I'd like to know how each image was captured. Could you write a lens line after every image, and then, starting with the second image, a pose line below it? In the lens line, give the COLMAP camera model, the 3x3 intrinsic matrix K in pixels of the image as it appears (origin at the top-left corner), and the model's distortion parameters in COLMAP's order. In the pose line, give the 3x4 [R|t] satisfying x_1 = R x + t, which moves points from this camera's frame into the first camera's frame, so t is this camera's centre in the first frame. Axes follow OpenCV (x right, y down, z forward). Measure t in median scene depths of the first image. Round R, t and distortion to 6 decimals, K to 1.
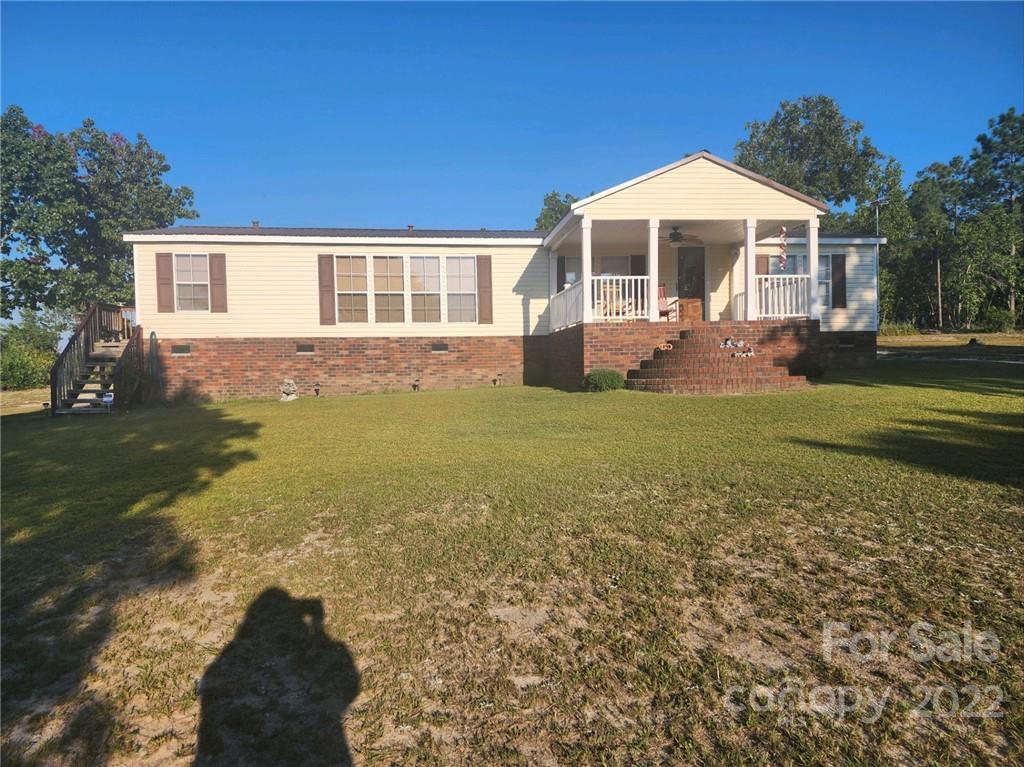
lens RADIAL K [[687.7, 0, 503.1], [0, 687.7, 392.8], [0, 0, 1]] dist [0.061482, -0.036921]
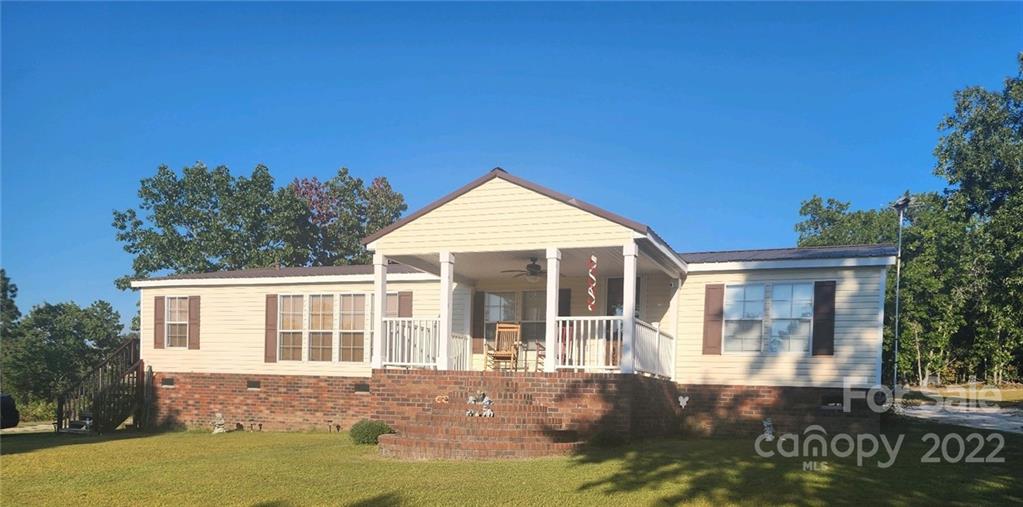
lens RADIAL K [[765.2, 0, 558.5], [0, 765.2, 422.3], [0, 0, 1]] dist [0.056493, -0.025890]
pose [[0.889454, 0.057312, -0.453417, 0.660272], [-0.060537, 0.998138, 0.007411, -0.044110], [0.452998, 0.020857, 0.891268, 0.172158]]
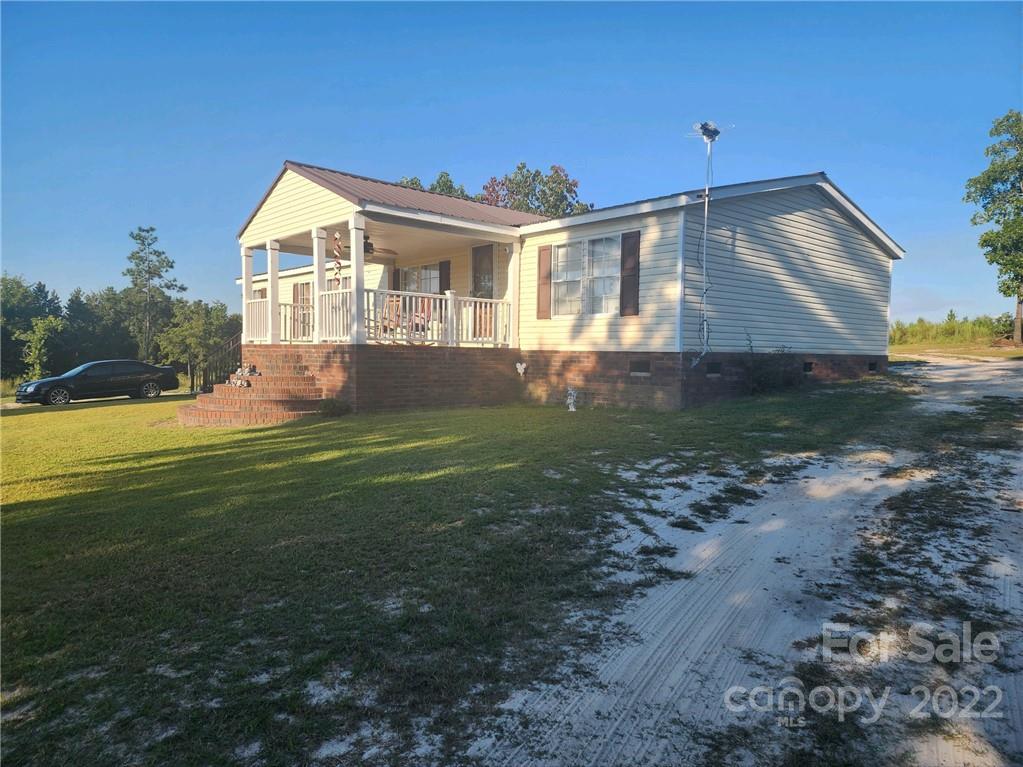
lens RADIAL K [[687.0, 0, 513.0], [0, 687.0, 387.1], [0, 0, 1]] dist [0.061482, -0.036921]
pose [[0.582622, 0.063311, -0.810273, 1.028476], [-0.047706, 0.997906, 0.043670, -0.084400], [0.811342, 0.013211, 0.584423, 0.585501]]
